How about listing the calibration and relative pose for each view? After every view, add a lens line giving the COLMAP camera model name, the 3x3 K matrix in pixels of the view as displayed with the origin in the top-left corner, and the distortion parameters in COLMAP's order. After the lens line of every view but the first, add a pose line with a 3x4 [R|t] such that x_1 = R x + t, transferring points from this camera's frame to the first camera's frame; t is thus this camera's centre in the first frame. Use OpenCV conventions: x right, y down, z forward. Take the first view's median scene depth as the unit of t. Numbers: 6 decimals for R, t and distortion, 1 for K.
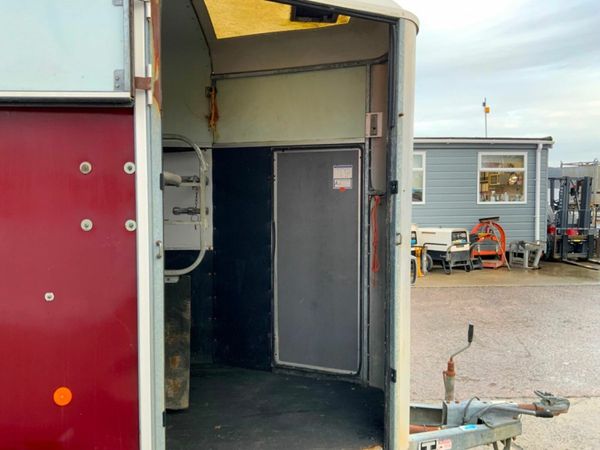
lens RADIAL K [[493.0, 0, 299.6], [0, 493.0, 226.7], [0, 0, 1]] dist [0.071512, -0.135420]
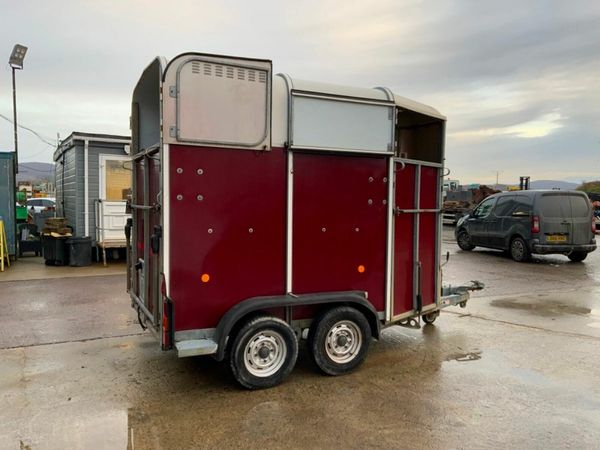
lens RADIAL K [[499.8, 0, 300.0], [0, 499.8, 225.0], [0, 0, 1]] dist [0.081828, 0.000770]
pose [[0.915609, -0.008427, 0.401982, -1.200470], [0.011749, 0.999914, -0.005798, 0.086094], [-0.401898, 0.010032, 0.915629, -0.817490]]
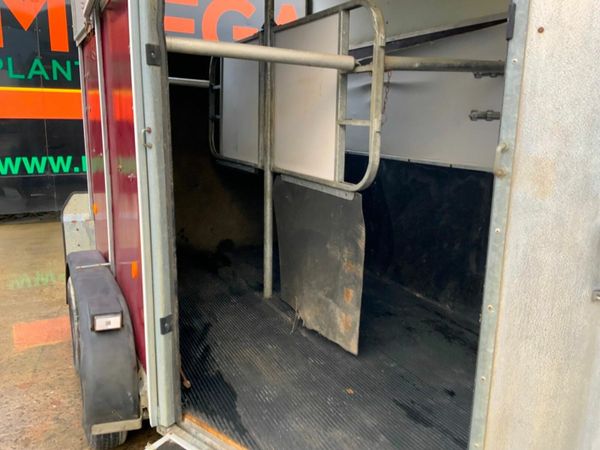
lens RADIAL K [[493.0, 0, 299.6], [0, 493.0, 226.7], [0, 0, 1]] dist [0.071512, -0.135420]
pose [[0.421242, 0.202065, -0.884152, 0.417616], [-0.071477, 0.979229, 0.189739, 0.010532], [0.904127, -0.016729, 0.426935, 0.577772]]
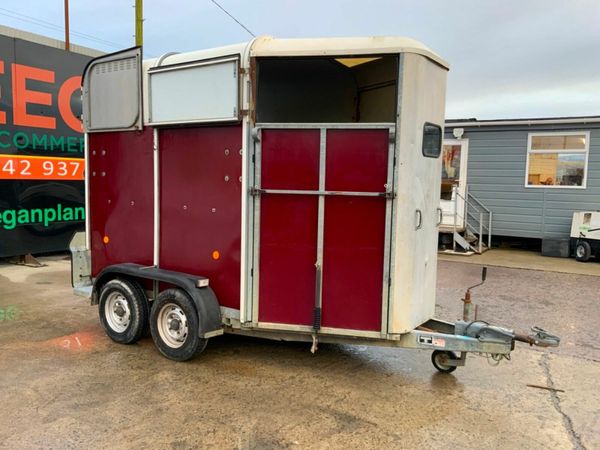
lens RADIAL K [[495.7, 0, 298.8], [0, 495.7, 224.3], [0, 0, 1]] dist [0.032216, -0.015233]
pose [[0.795382, 0.072001, -0.601816, 0.770165], [-0.057822, 0.997404, 0.042910, 0.057825], [0.603343, 0.000669, 0.797481, -0.370516]]
